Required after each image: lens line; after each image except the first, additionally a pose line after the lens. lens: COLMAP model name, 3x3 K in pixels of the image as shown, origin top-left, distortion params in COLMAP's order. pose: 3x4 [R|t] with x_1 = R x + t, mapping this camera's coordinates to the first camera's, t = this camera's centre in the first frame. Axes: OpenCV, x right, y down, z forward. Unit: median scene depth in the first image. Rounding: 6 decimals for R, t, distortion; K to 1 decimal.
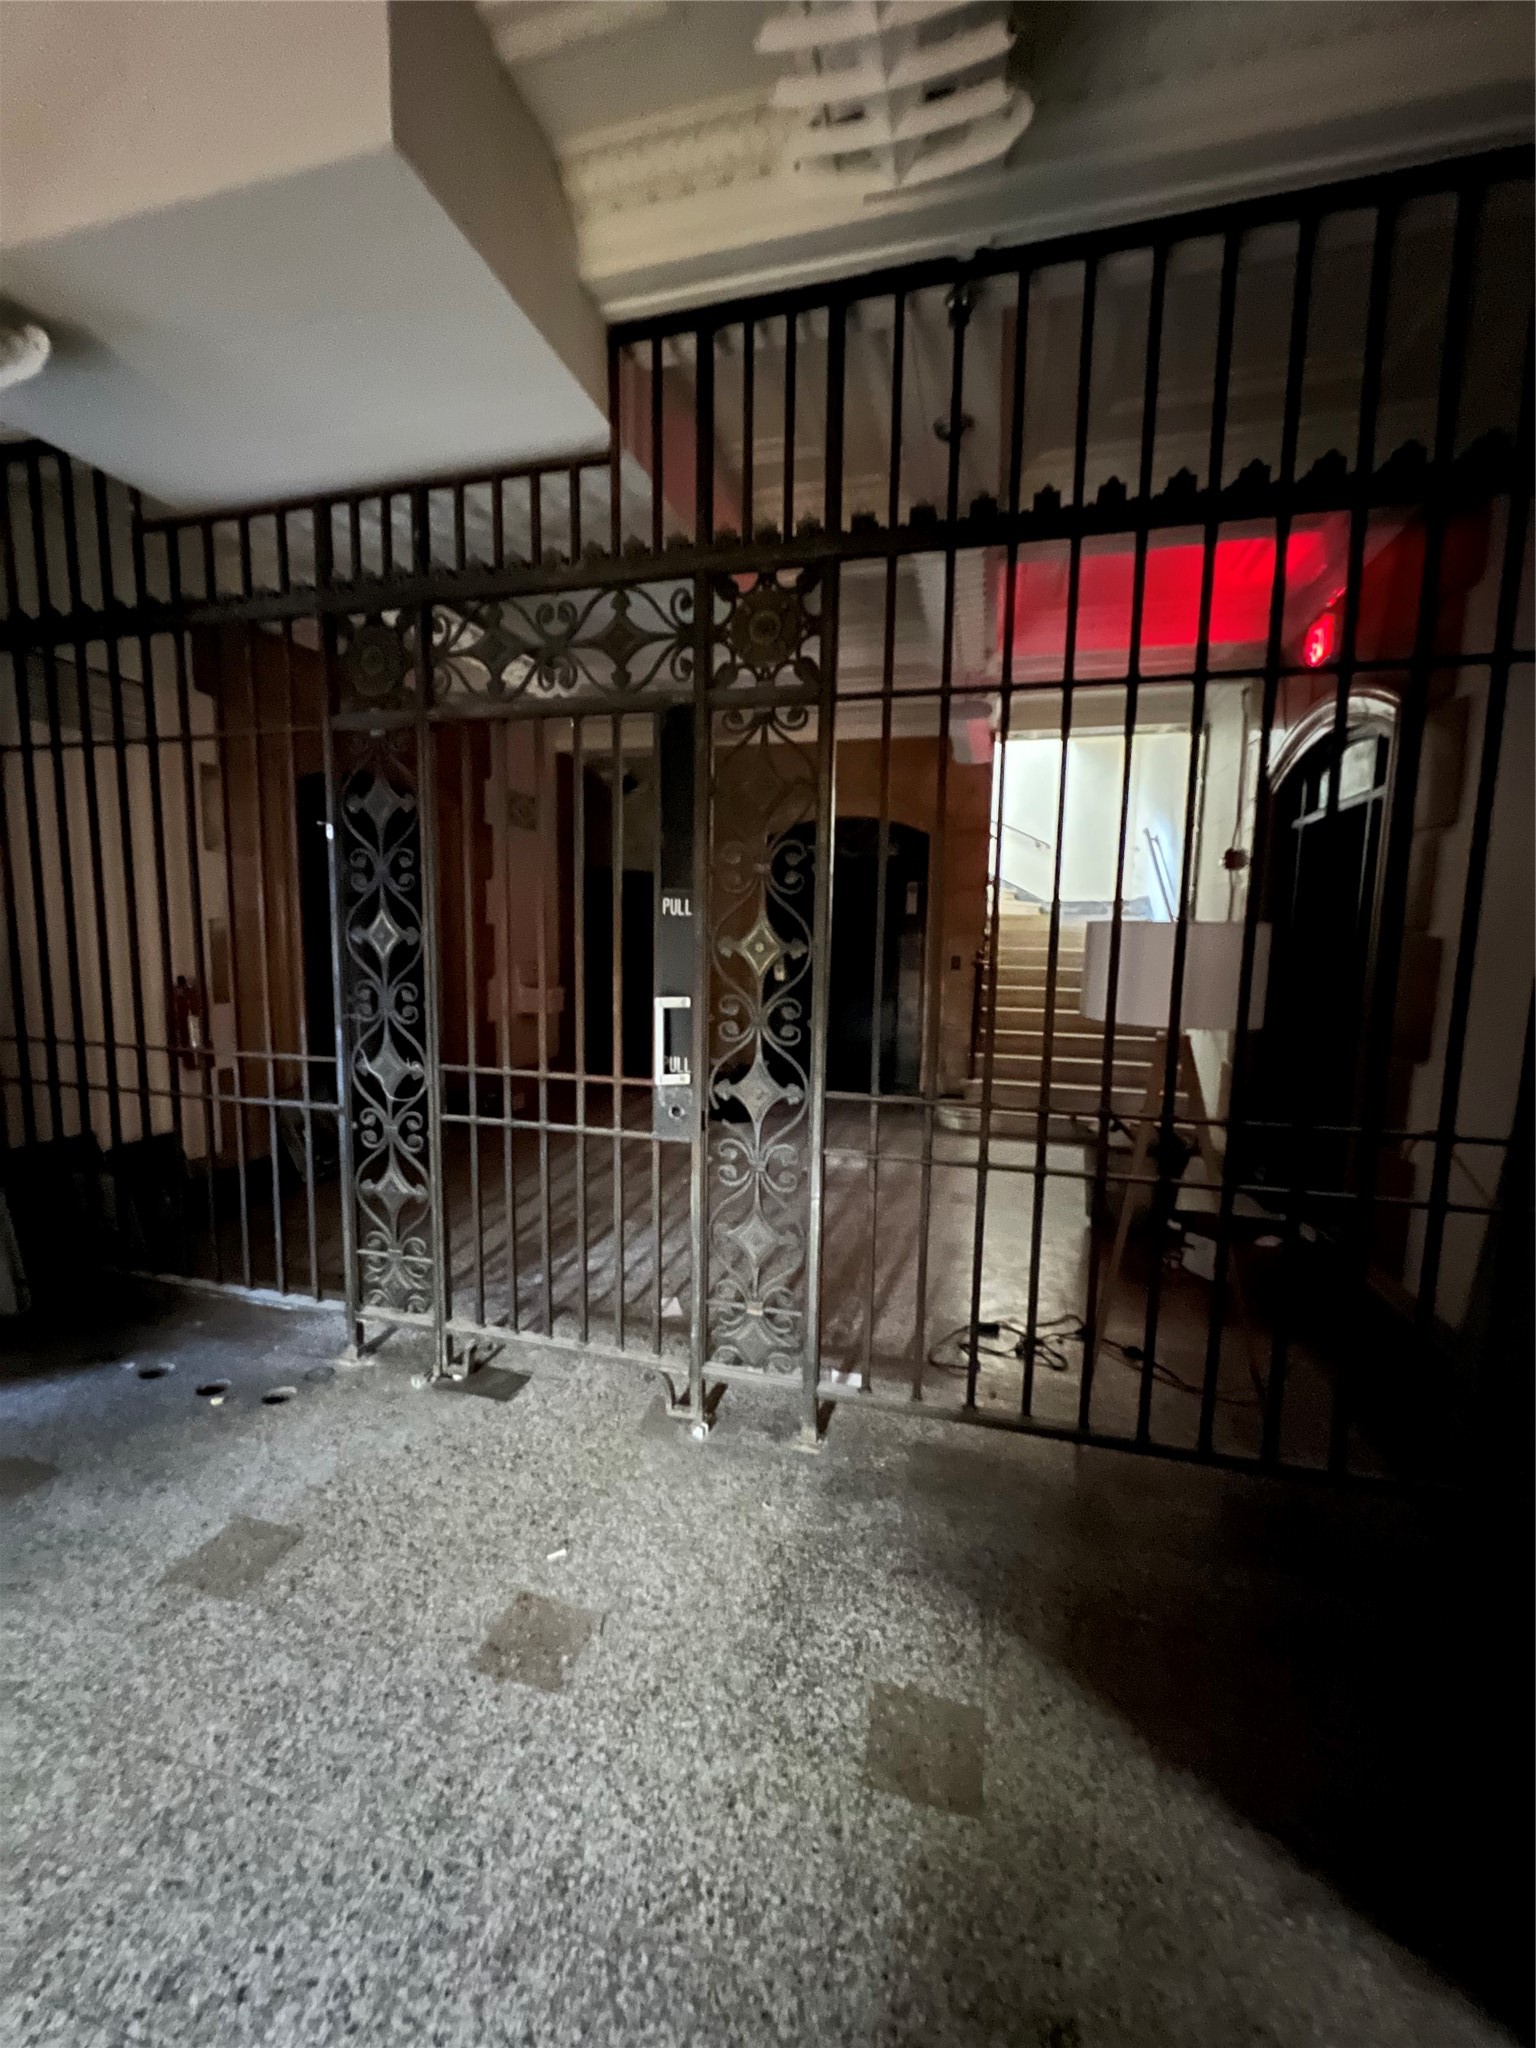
lens RADIAL K [[816.5, 0, 768.0], [0, 816.5, 1024.0], [0, 0, 1]] dist [0.000186, -0.000218]
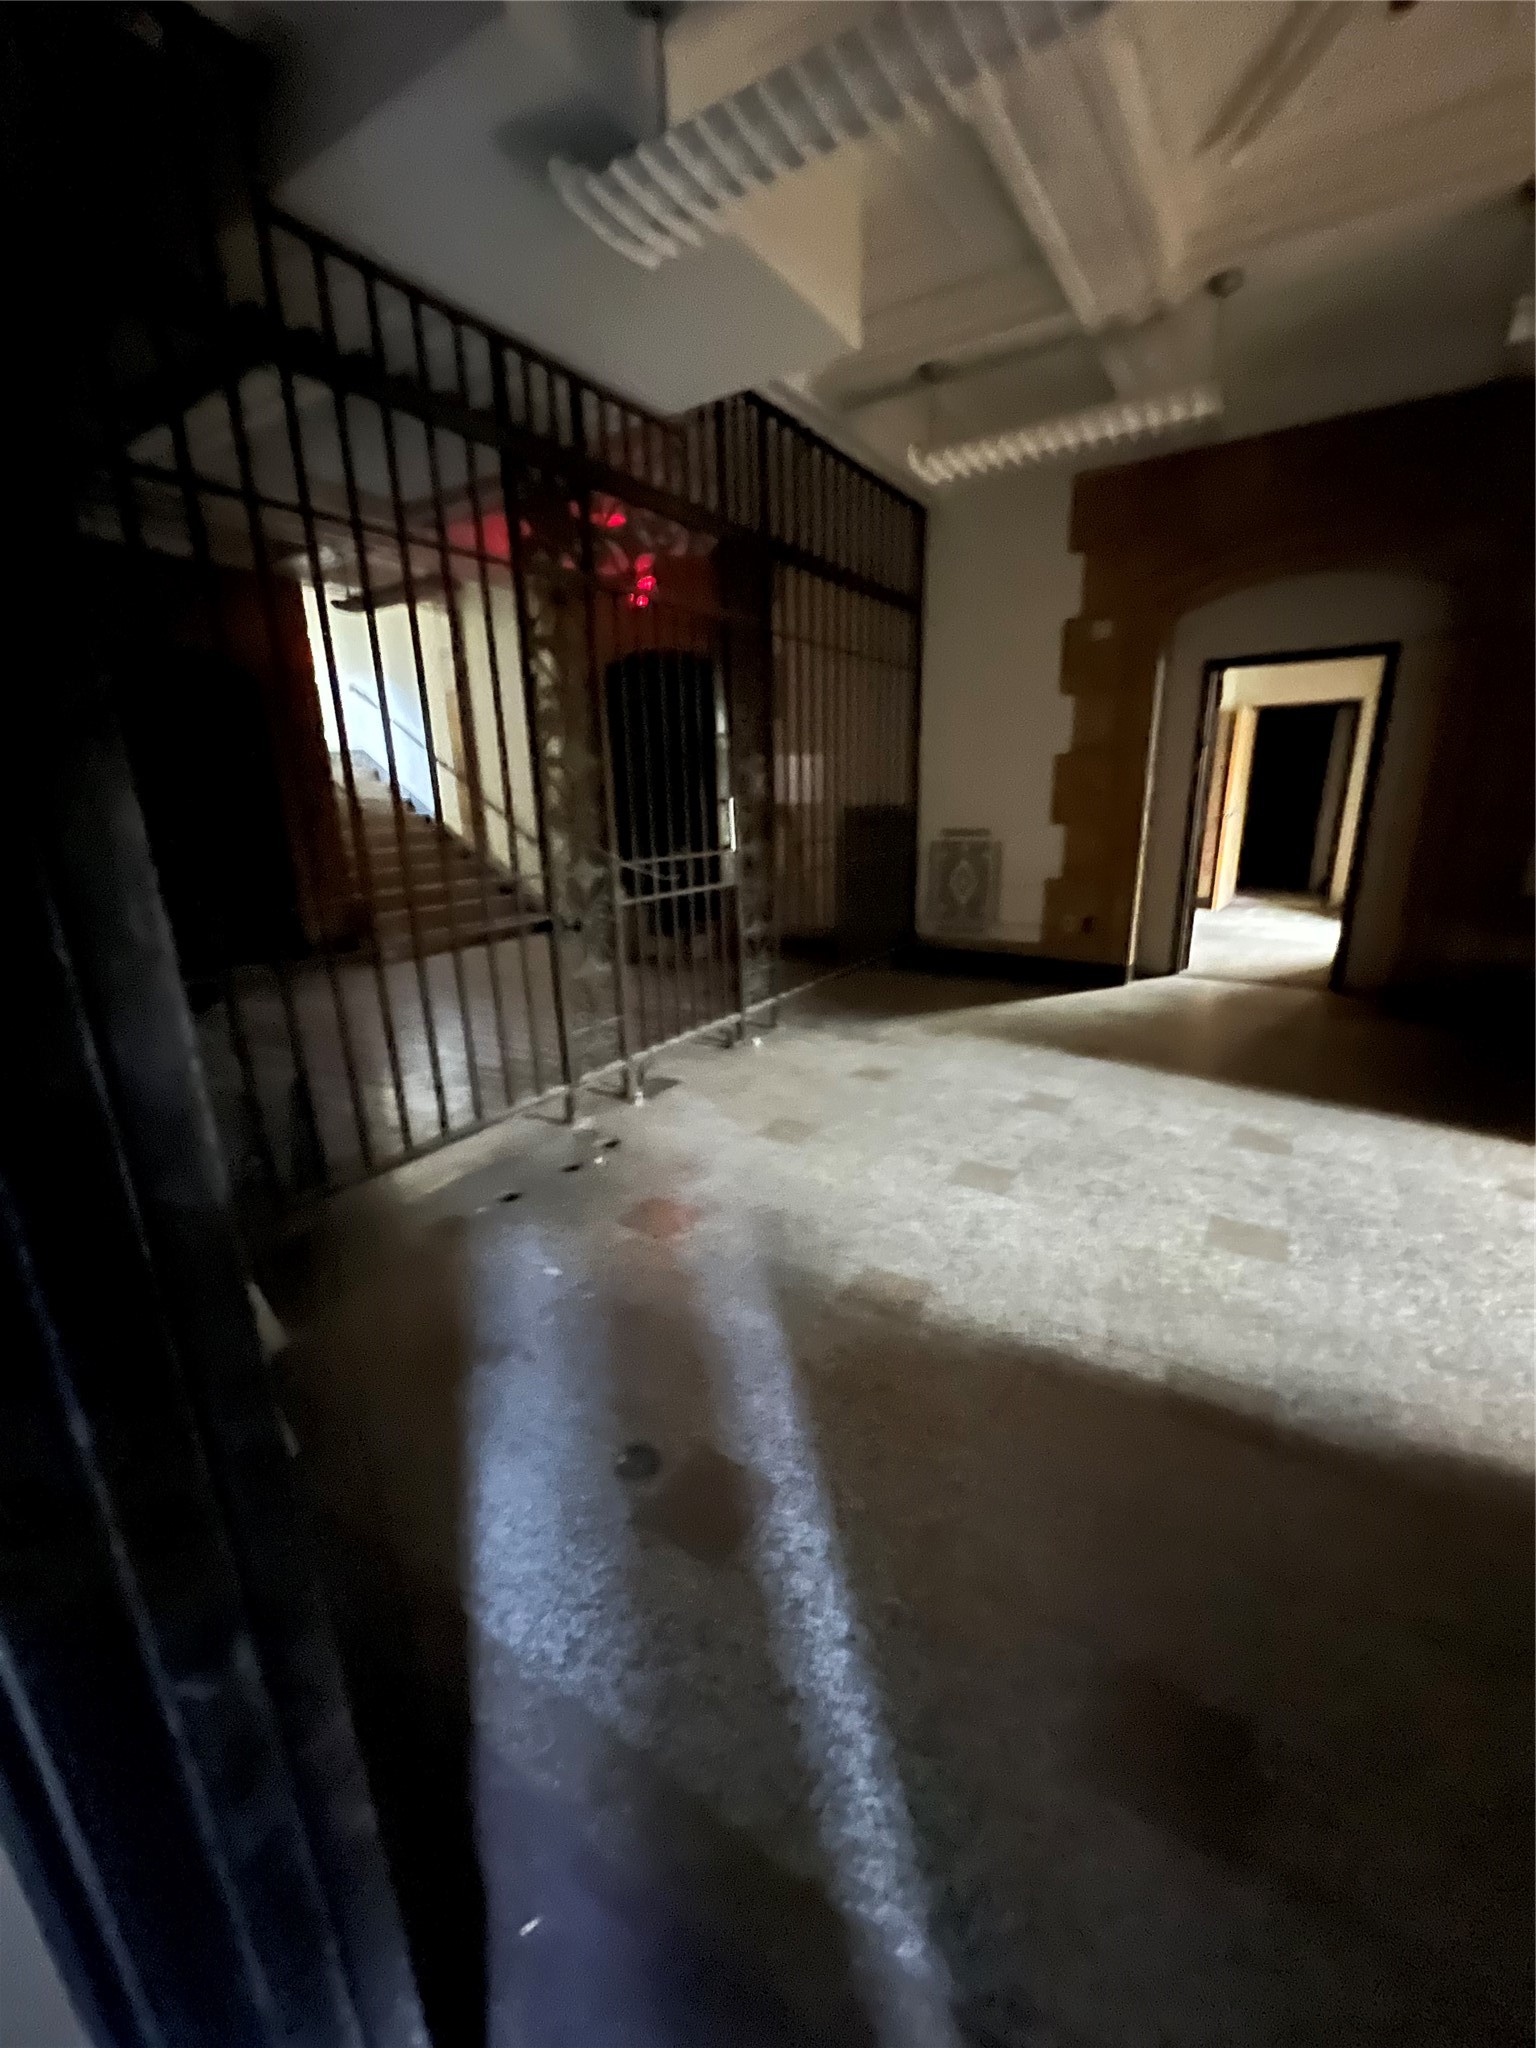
lens RADIAL K [[816.5, 0, 768.0], [0, 816.5, 1024.0], [0, 0, 1]] dist [0.000186, -0.000218]
pose [[0.295447, -0.286285, 0.911456, -1.685057], [0.139515, 0.956747, 0.255287, -0.004500], [-0.945117, 0.051738, 0.322609, 0.371155]]
